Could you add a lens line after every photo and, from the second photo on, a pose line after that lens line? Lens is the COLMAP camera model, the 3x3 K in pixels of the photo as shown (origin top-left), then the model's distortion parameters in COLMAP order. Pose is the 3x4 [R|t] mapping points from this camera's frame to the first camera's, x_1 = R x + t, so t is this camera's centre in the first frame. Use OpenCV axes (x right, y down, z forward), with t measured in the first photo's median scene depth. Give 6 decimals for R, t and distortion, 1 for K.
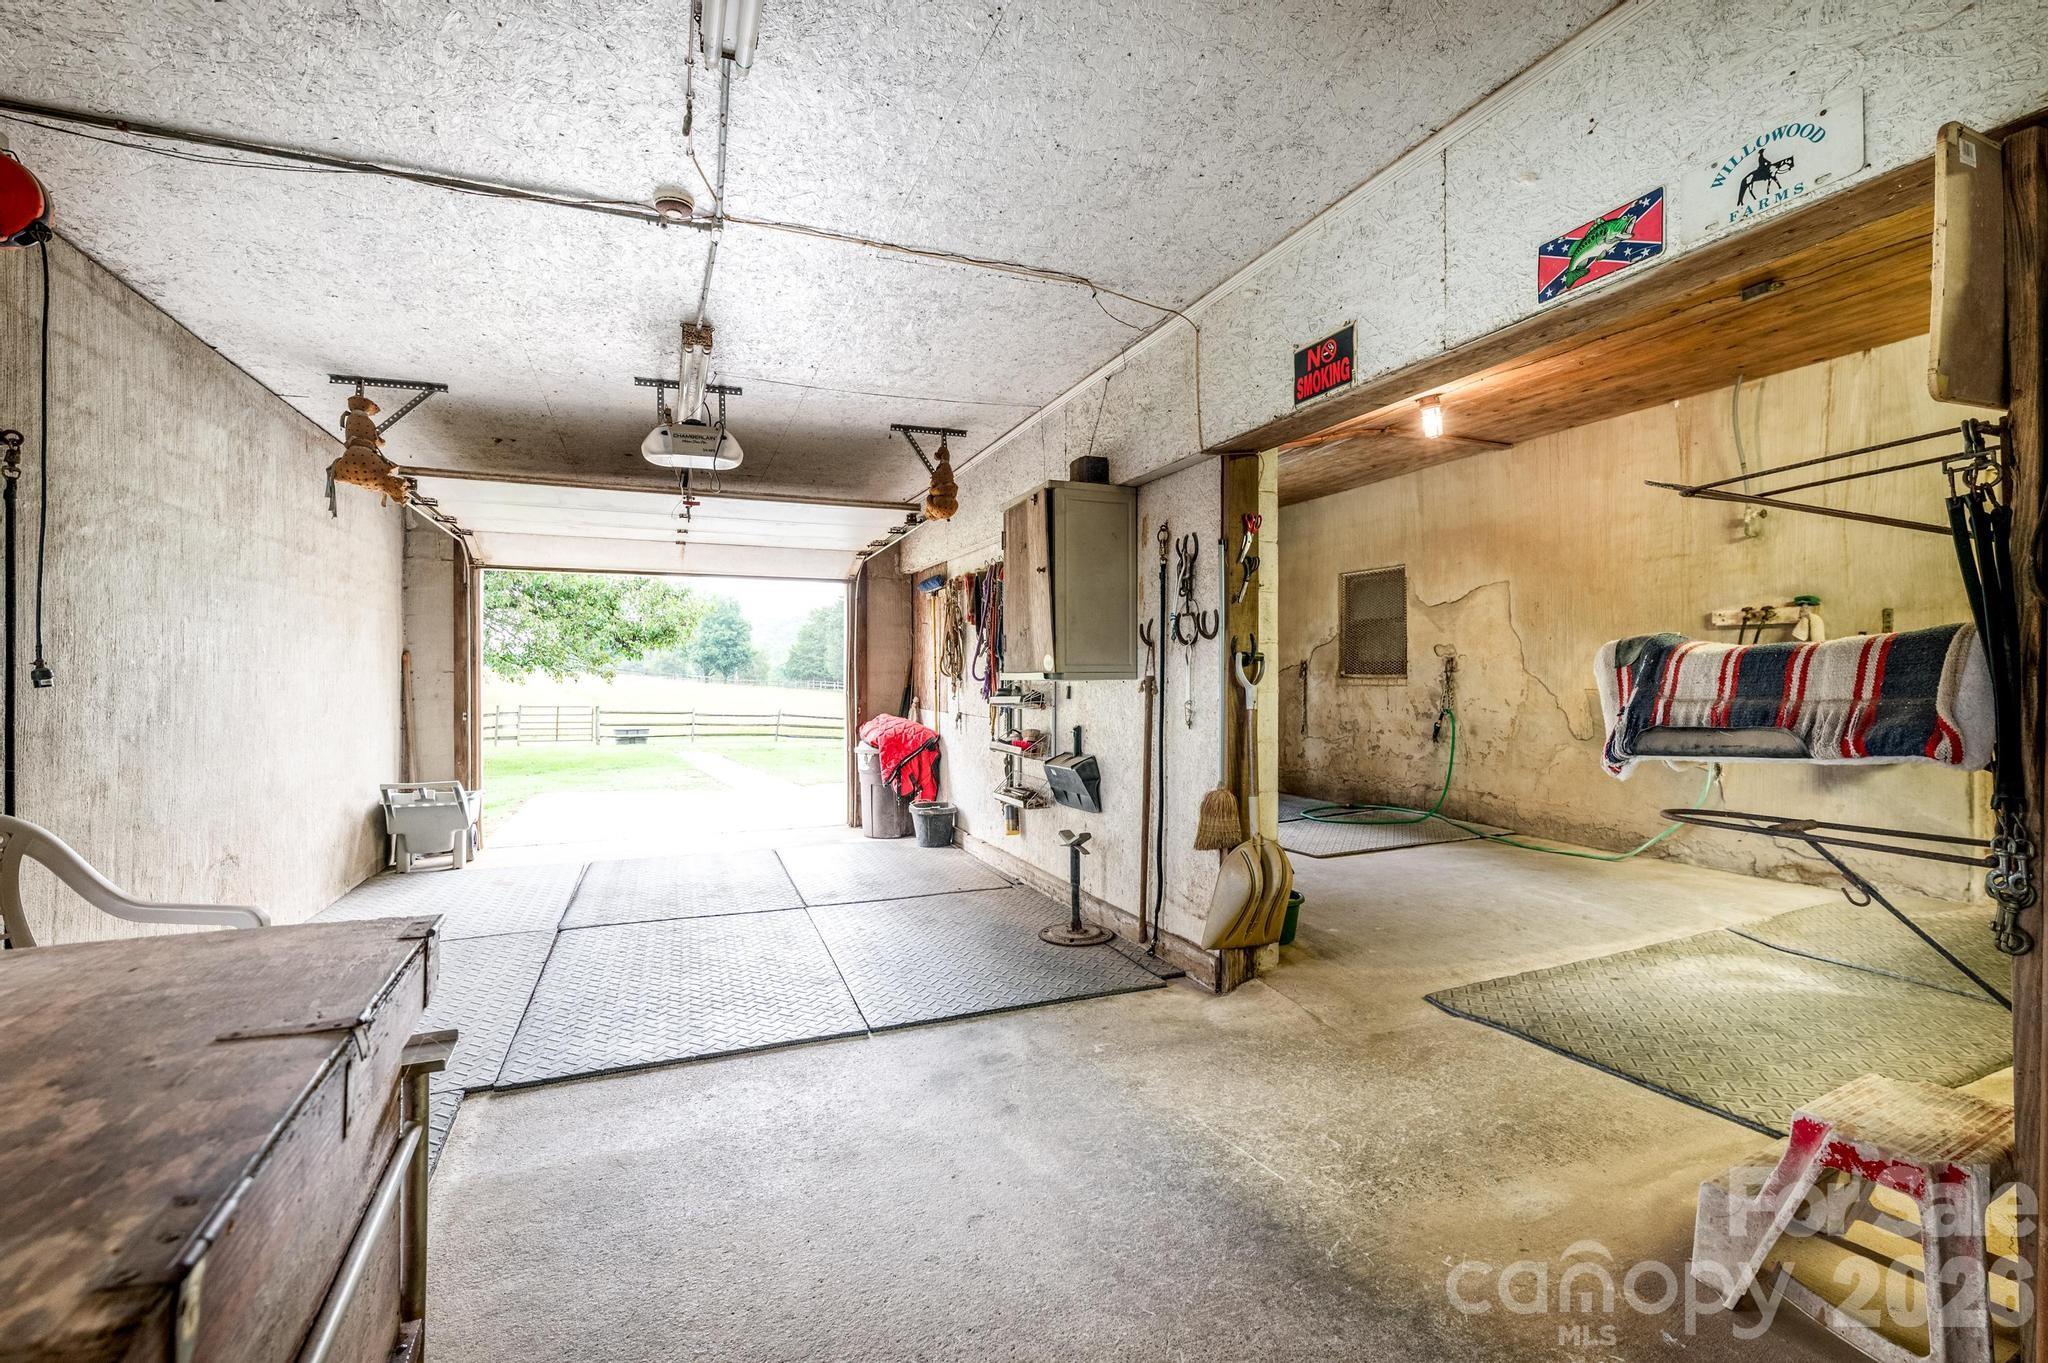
lens RADIAL K [[918.6, 0, 1016.6], [0, 918.6, 672.3], [0, 0, 1]] dist [0.001782, 0.000191]
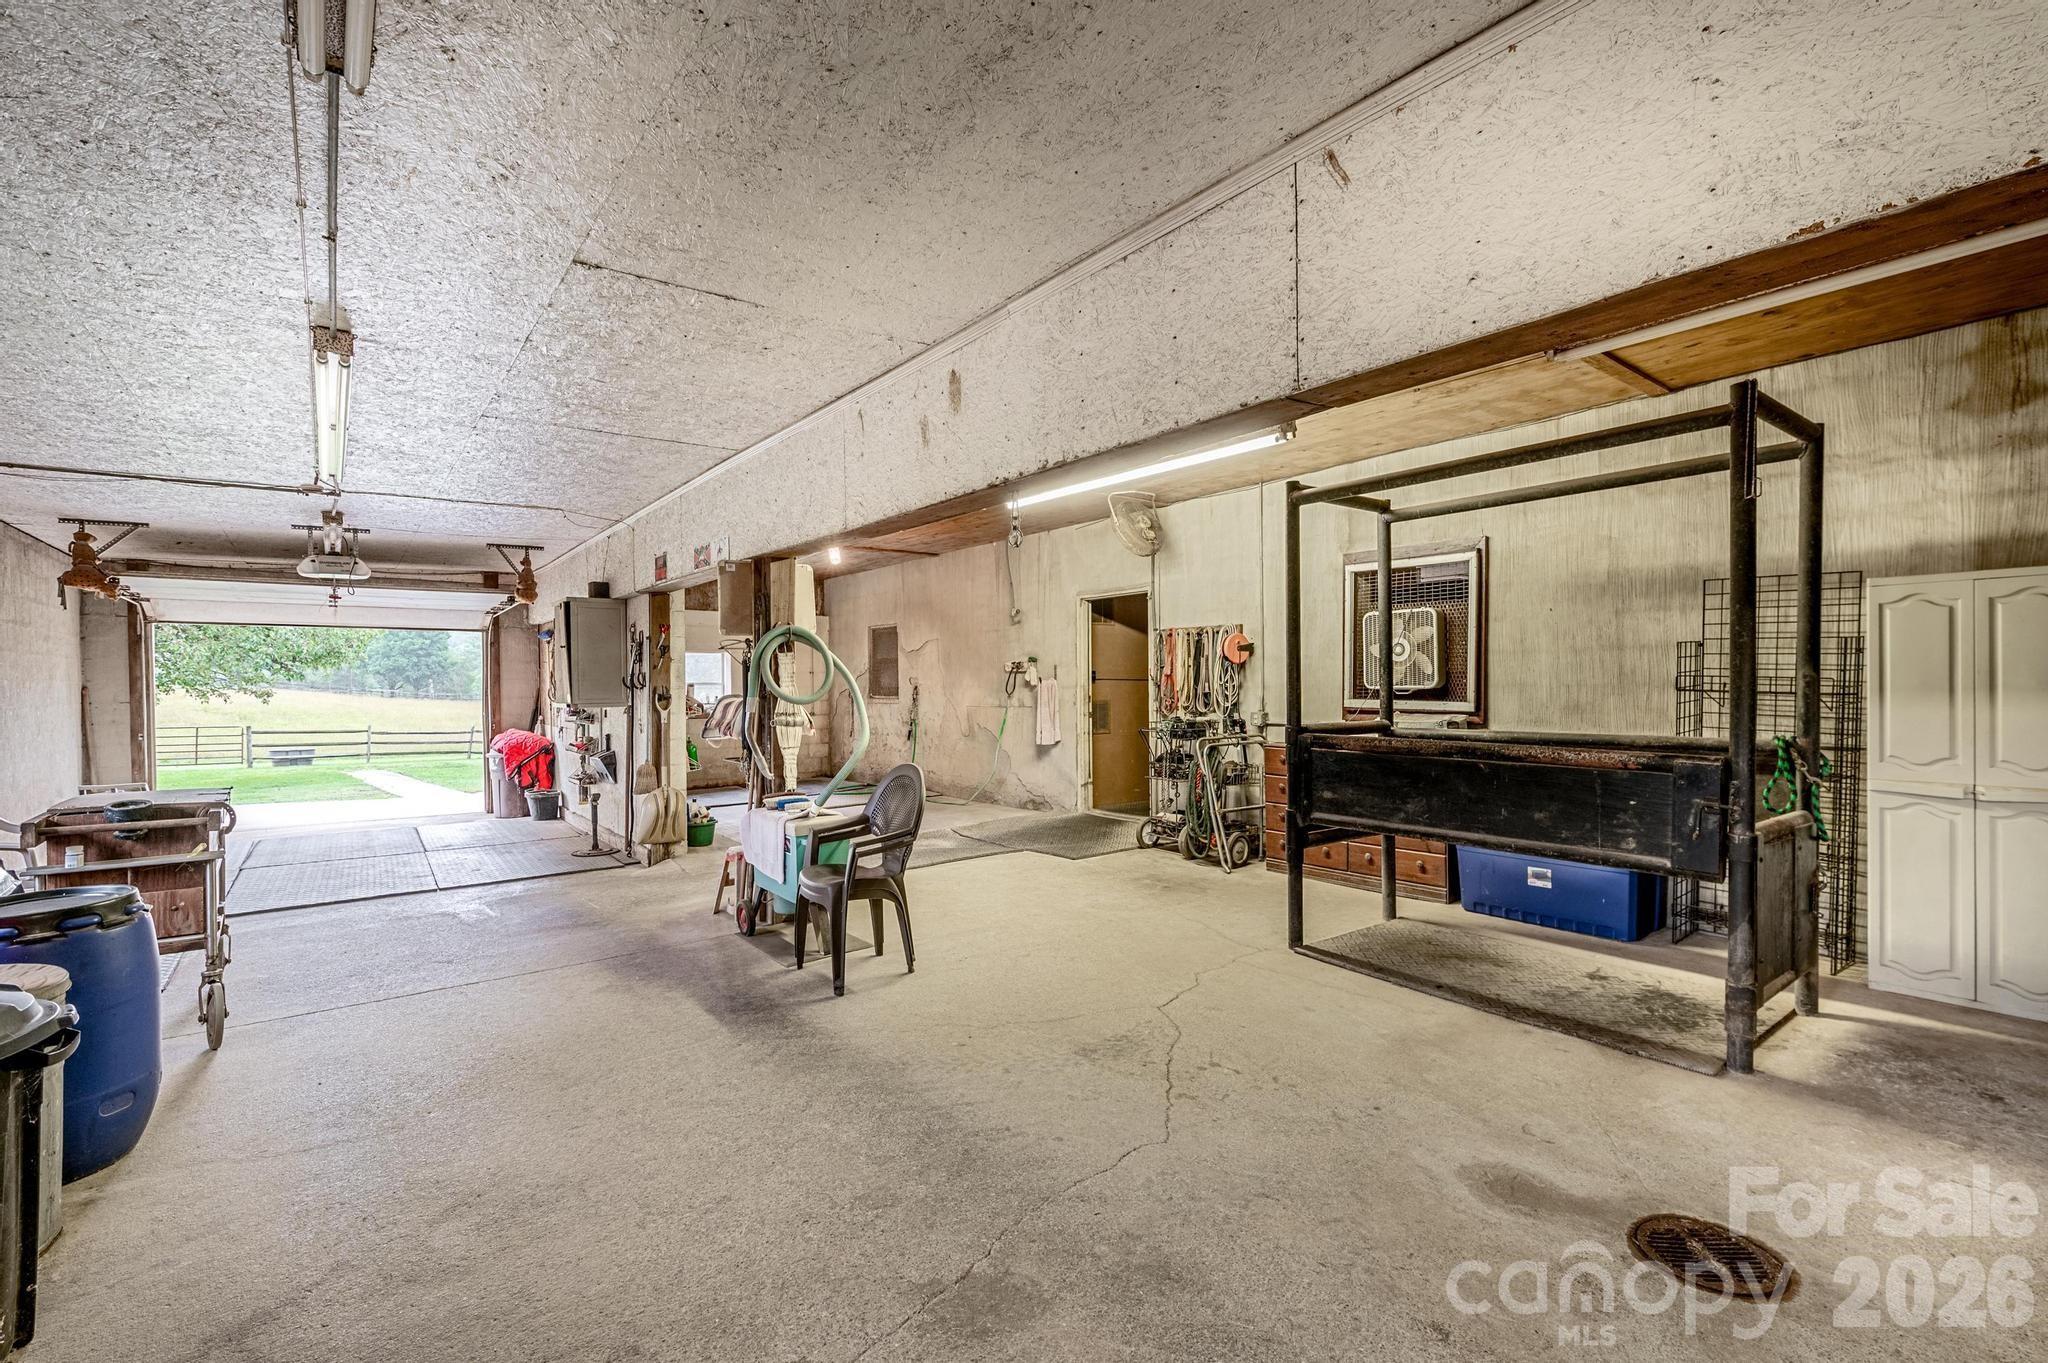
lens RADIAL K [[918.6, 0, 1037.5], [0, 918.6, 698.1], [0, 0, 1]] dist [0.001782, 0.000191]
pose [[0.959744, -0.008822, 0.280737, 0.238593], [0.004041, 0.999837, 0.017605, -0.022630], [-0.280847, -0.015762, 0.959623, -0.570273]]
